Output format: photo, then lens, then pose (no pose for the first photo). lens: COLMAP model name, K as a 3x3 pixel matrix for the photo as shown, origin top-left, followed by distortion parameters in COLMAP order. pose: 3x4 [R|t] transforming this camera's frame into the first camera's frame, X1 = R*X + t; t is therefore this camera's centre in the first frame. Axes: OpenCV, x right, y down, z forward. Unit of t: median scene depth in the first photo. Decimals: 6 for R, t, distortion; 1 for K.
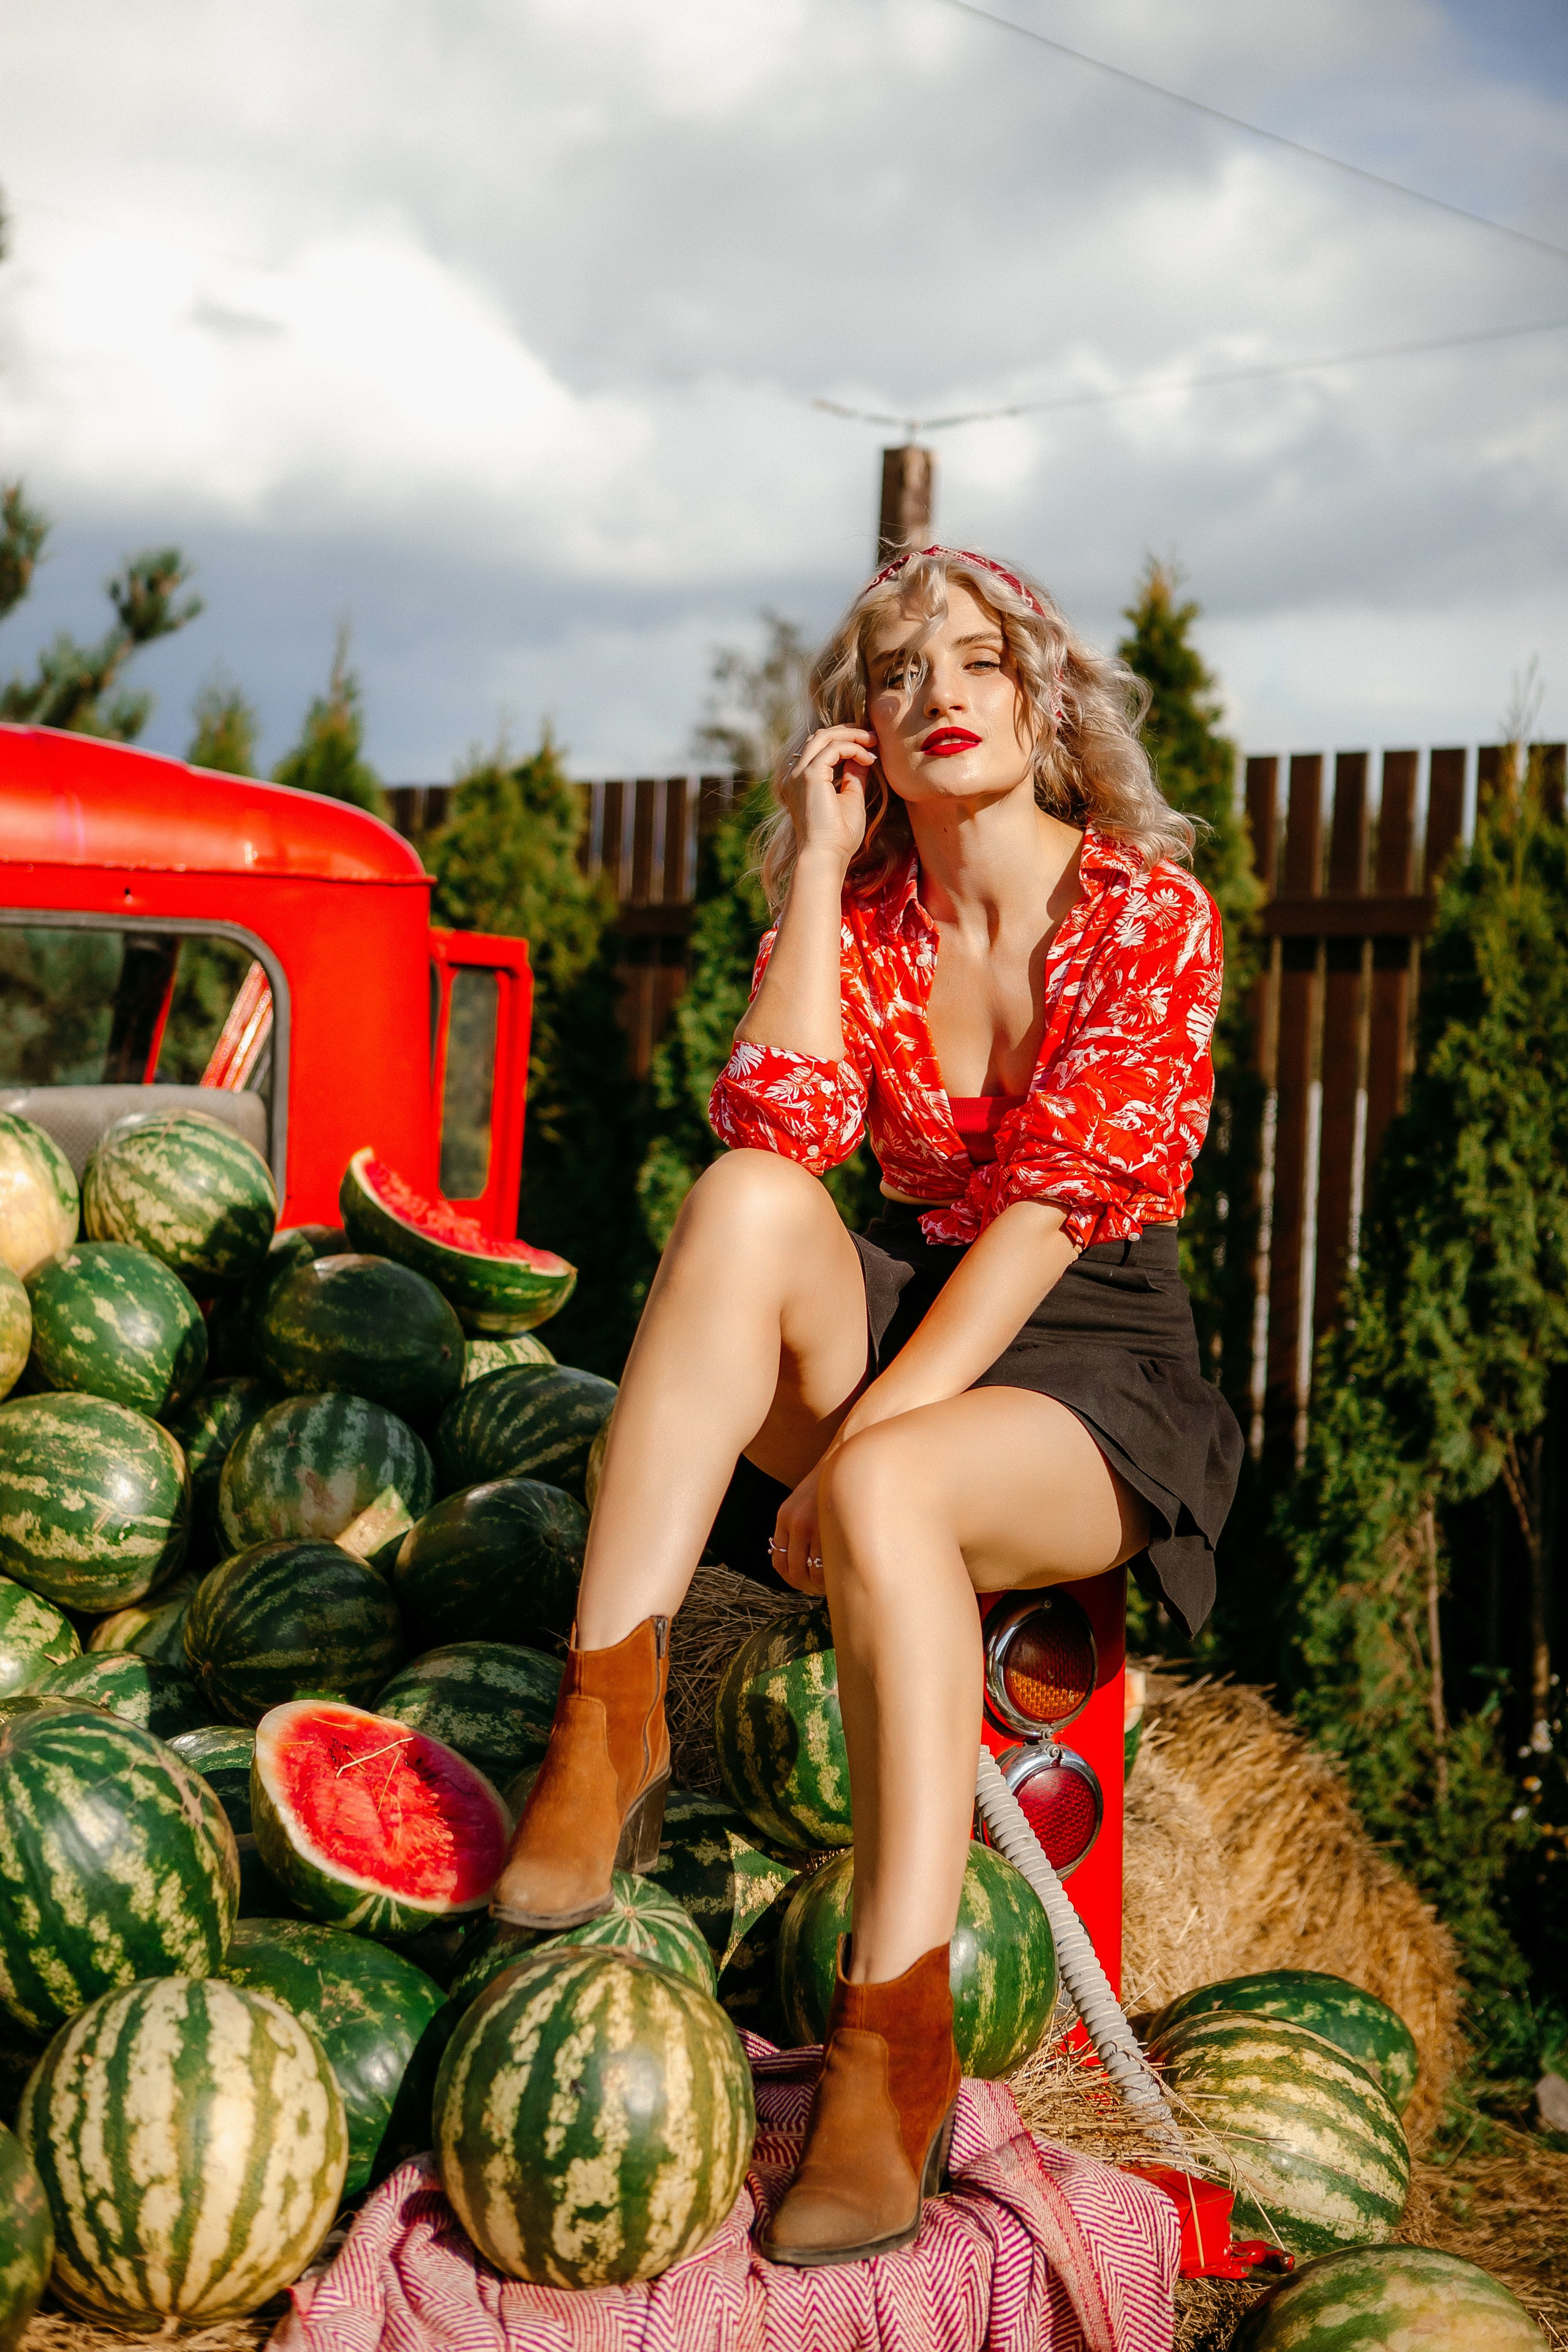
lens RADIAL K [[3449.8, 0, 795.8], [0, 3449.8, 1183.3], [0, 0, 1]] dist [0.015592, 0.148329]
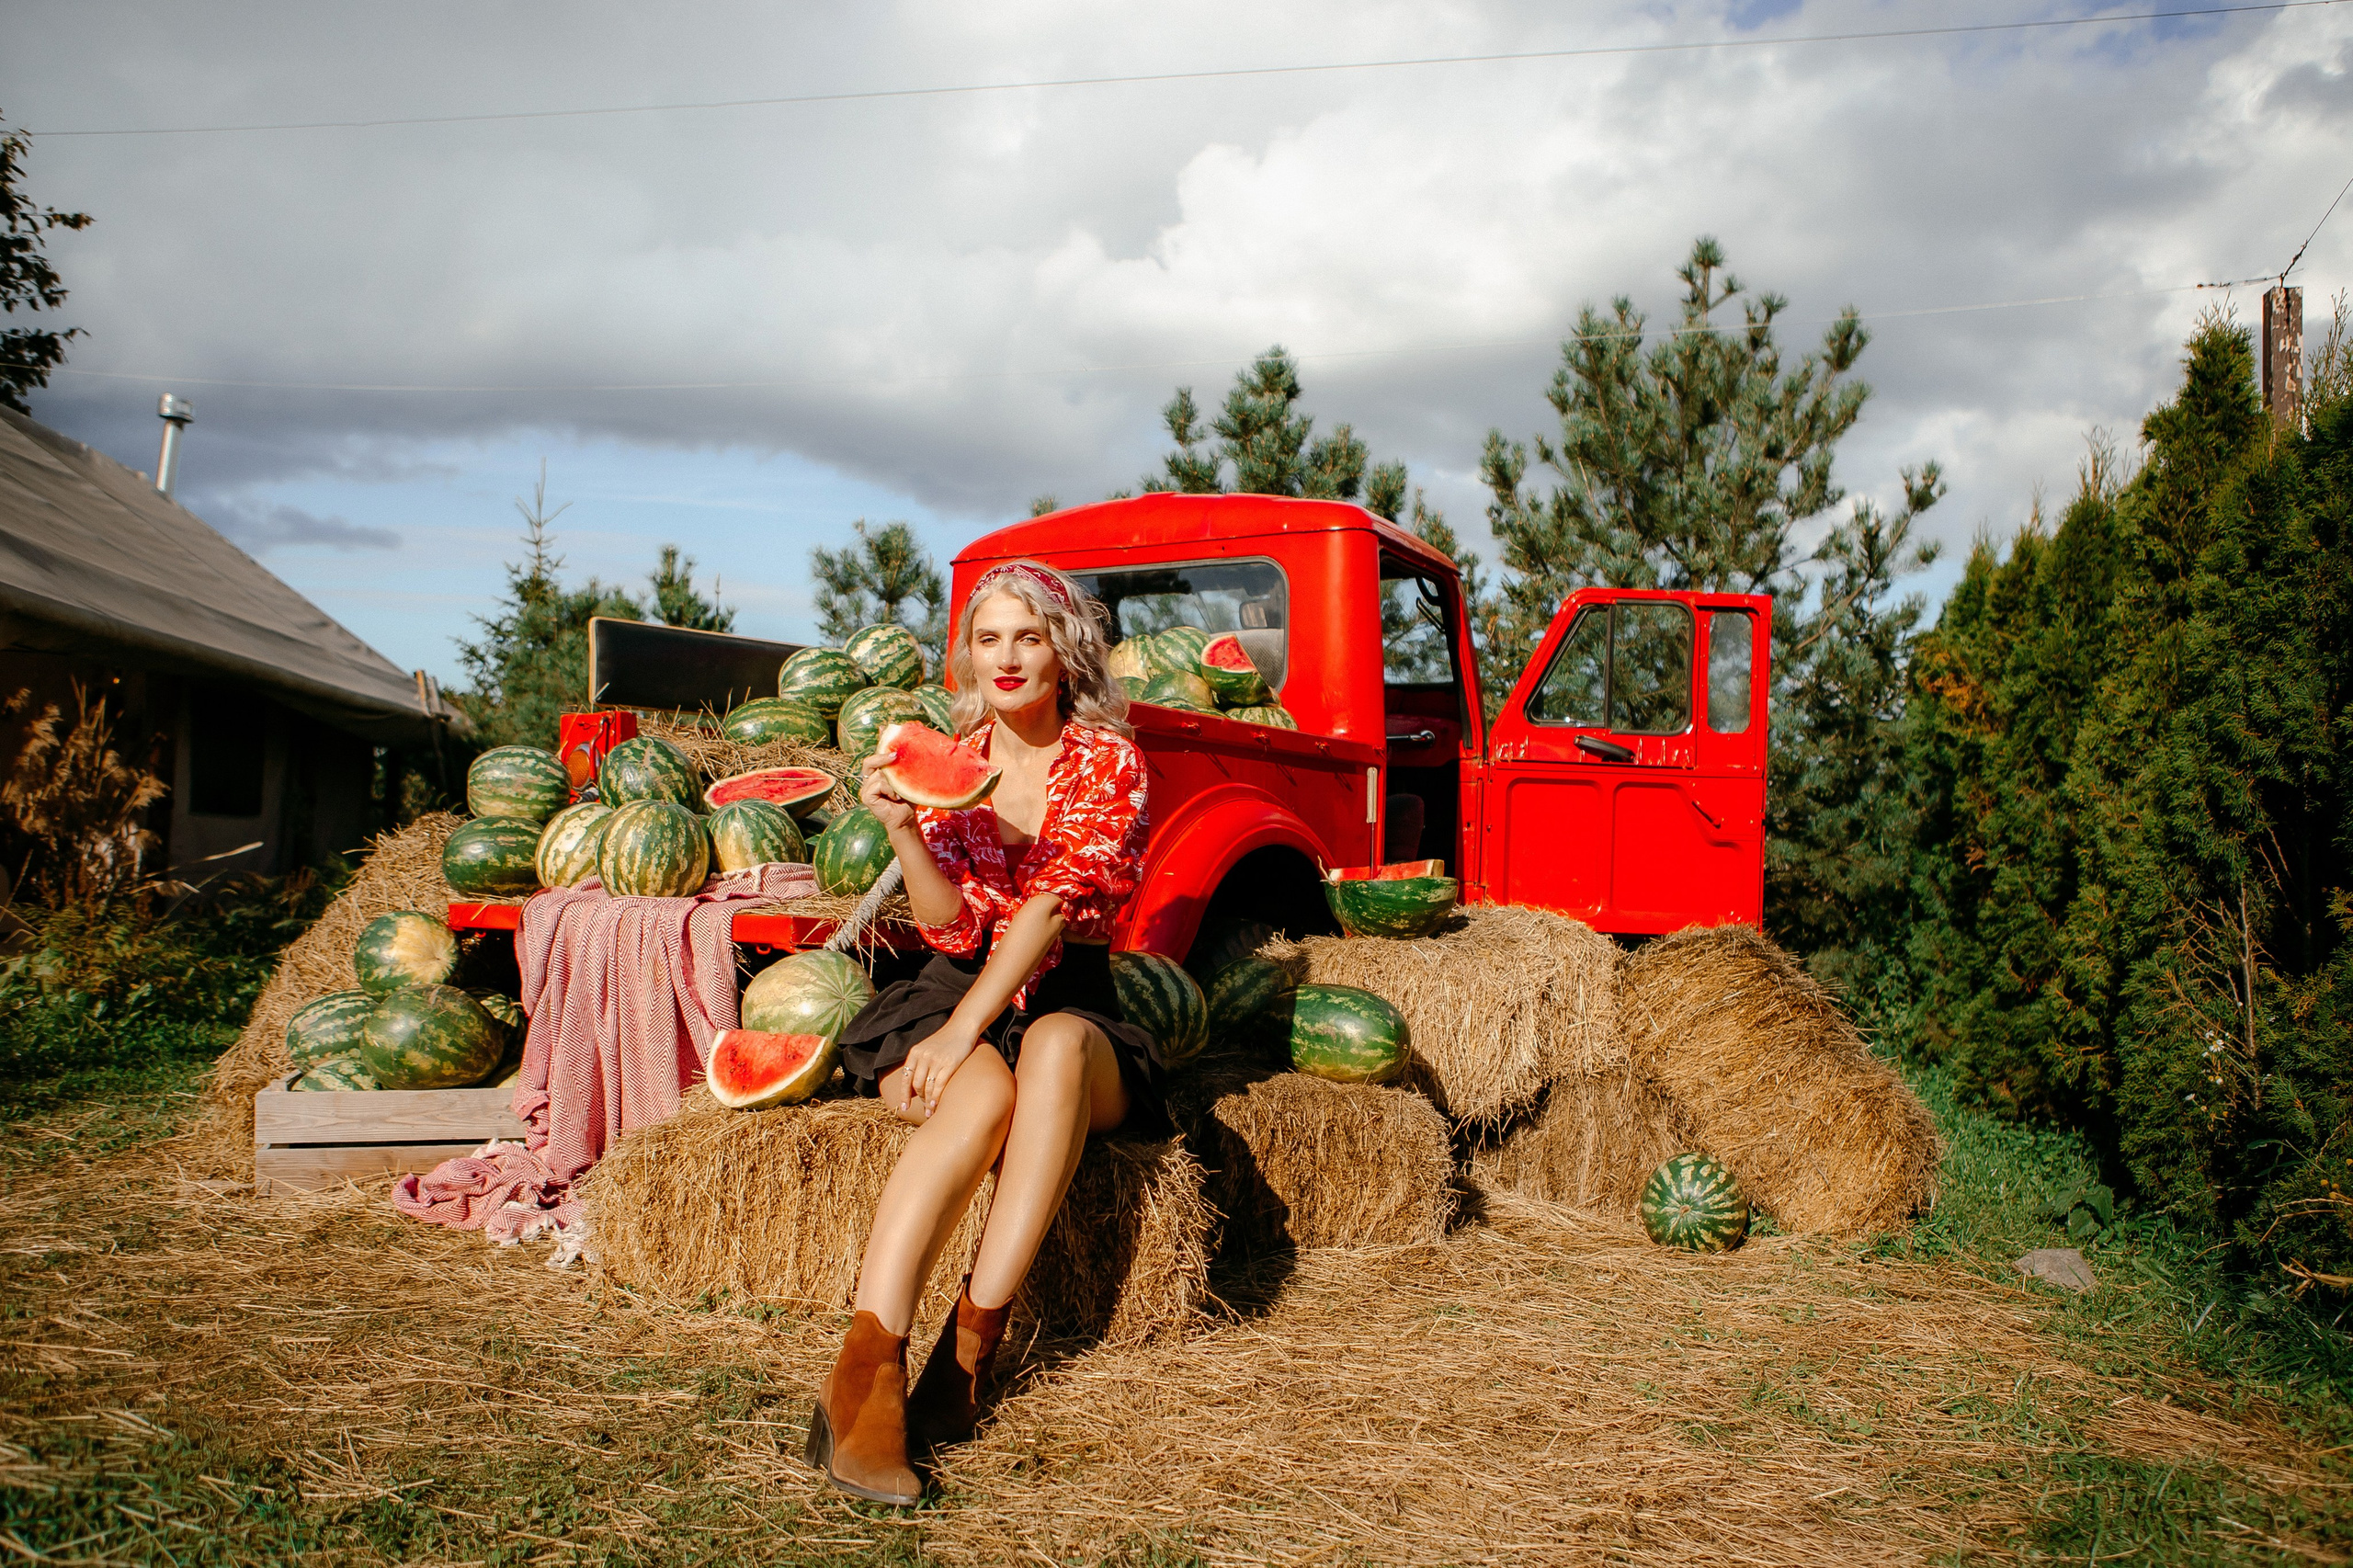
lens RADIAL K [[1677.5, 0, 1189.1], [0, 1677.5, 803.9], [0, 0, 1]] dist [-0.124404, 0.095750]
pose [[0.449407, -0.046915, -0.892094, 0.946741], [-0.051889, 0.995563, -0.078496, 0.213017], [0.891819, 0.081567, 0.444979, 0.534252]]
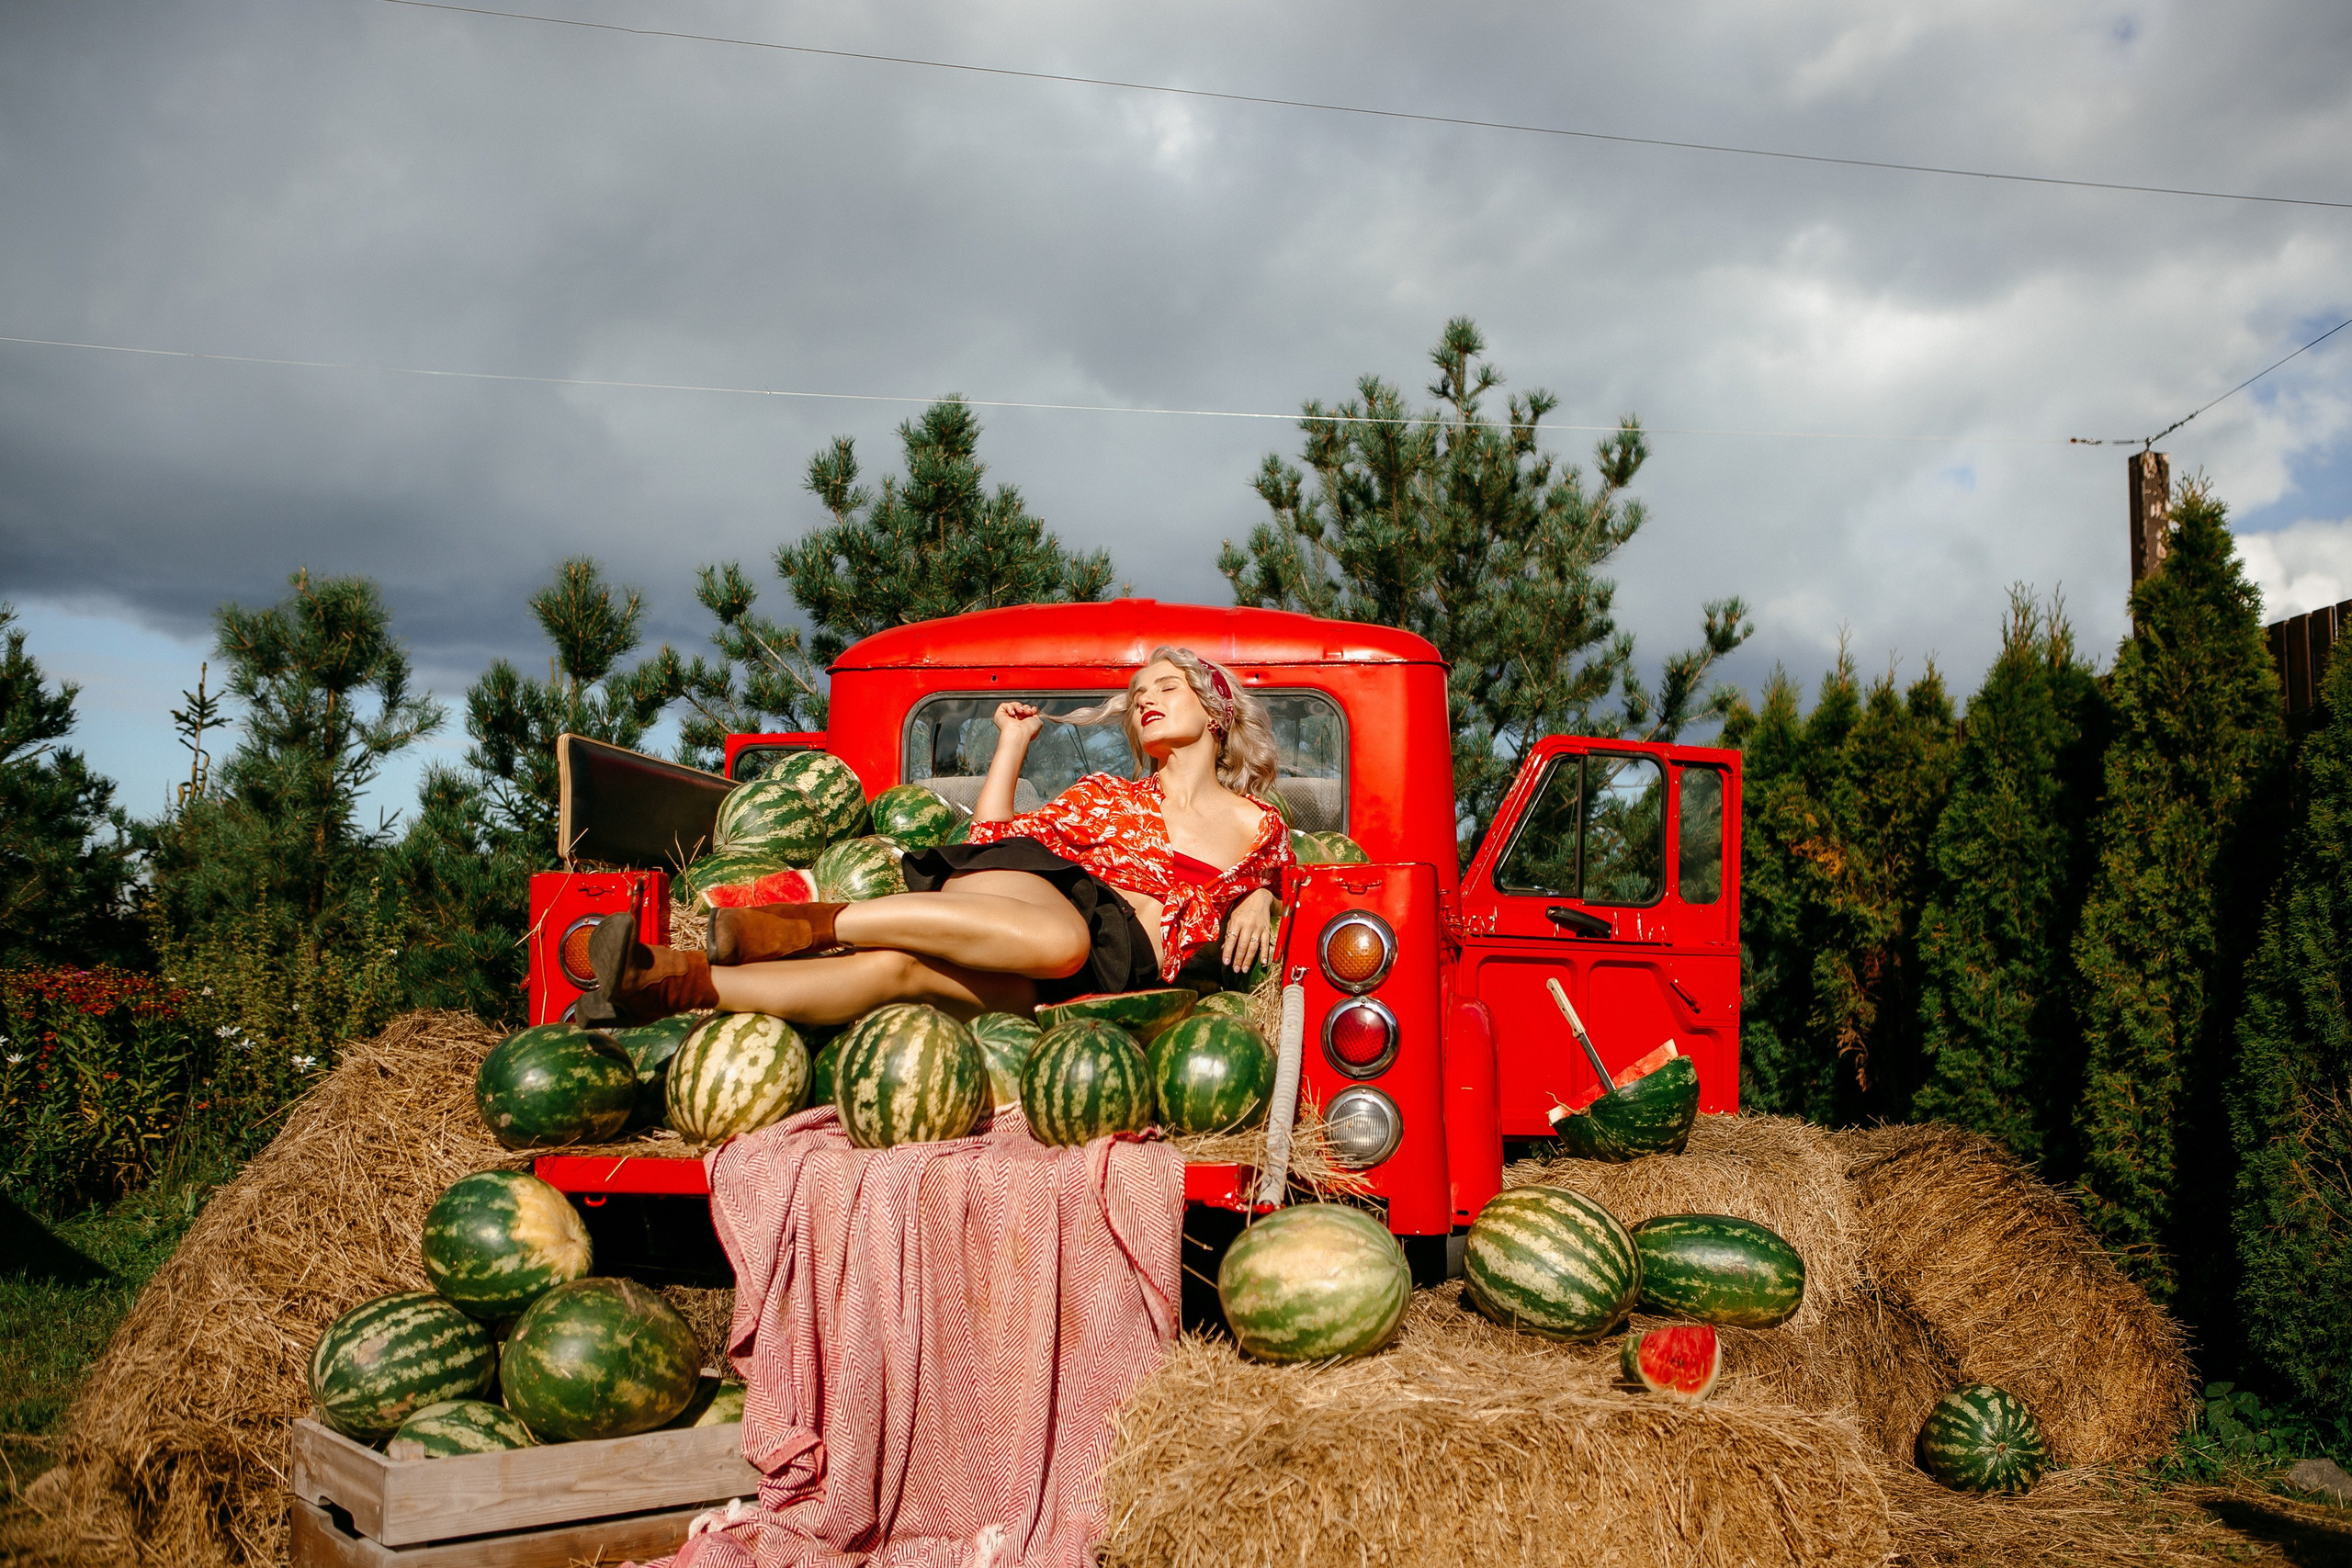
lens RADIAL K [[2162.3, 0, 1178.9], [0, 2162.3, 786.3], [0, 0, 1]] dist [-0.104675, 0.155326]
pose [[0.758824, -0.097677, -0.643930, 0.634063], [-0.018187, 0.985127, -0.170865, 0.213970], [0.651042, 0.141367, 0.745761, 0.070658]]
